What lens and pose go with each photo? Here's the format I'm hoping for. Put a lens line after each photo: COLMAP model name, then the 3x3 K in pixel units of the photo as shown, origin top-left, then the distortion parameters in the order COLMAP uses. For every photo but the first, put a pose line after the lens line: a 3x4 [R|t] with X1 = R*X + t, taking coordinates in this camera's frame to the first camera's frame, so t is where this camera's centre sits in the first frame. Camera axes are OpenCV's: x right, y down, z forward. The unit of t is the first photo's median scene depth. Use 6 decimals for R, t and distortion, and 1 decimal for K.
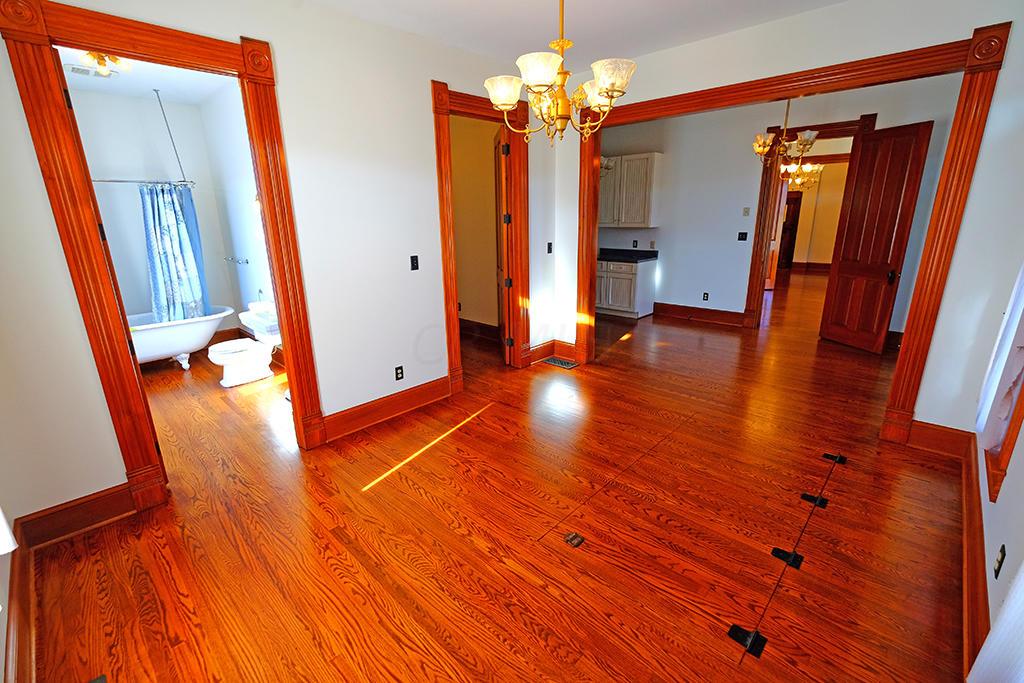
lens RADIAL K [[447.4, 0, 508.0], [0, 447.4, 337.1], [0, 0, 1]] dist [-0.001055, 0.000334]
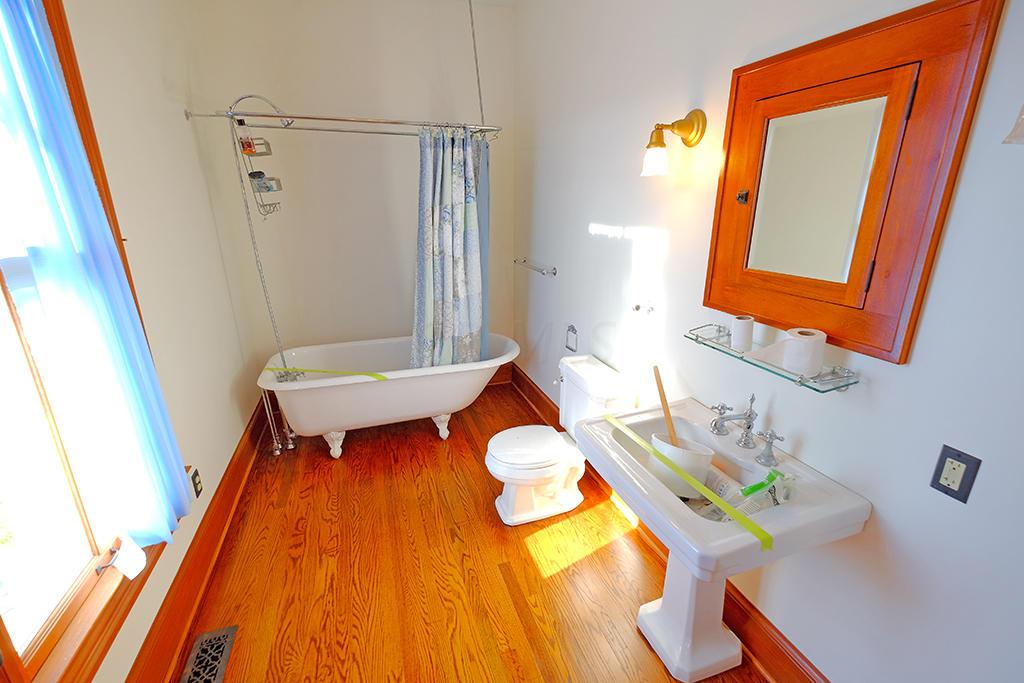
lens RADIAL K [[447.4, 0, 513.2], [0, 447.4, 345.0], [0, 0, 1]] dist [-0.001055, 0.000334]
pose [[0.890160, 0.158757, -0.427097, -0.416082], [-0.140708, 0.987302, 0.073726, -0.125294], [0.433379, -0.005532, 0.901195, 0.515545]]
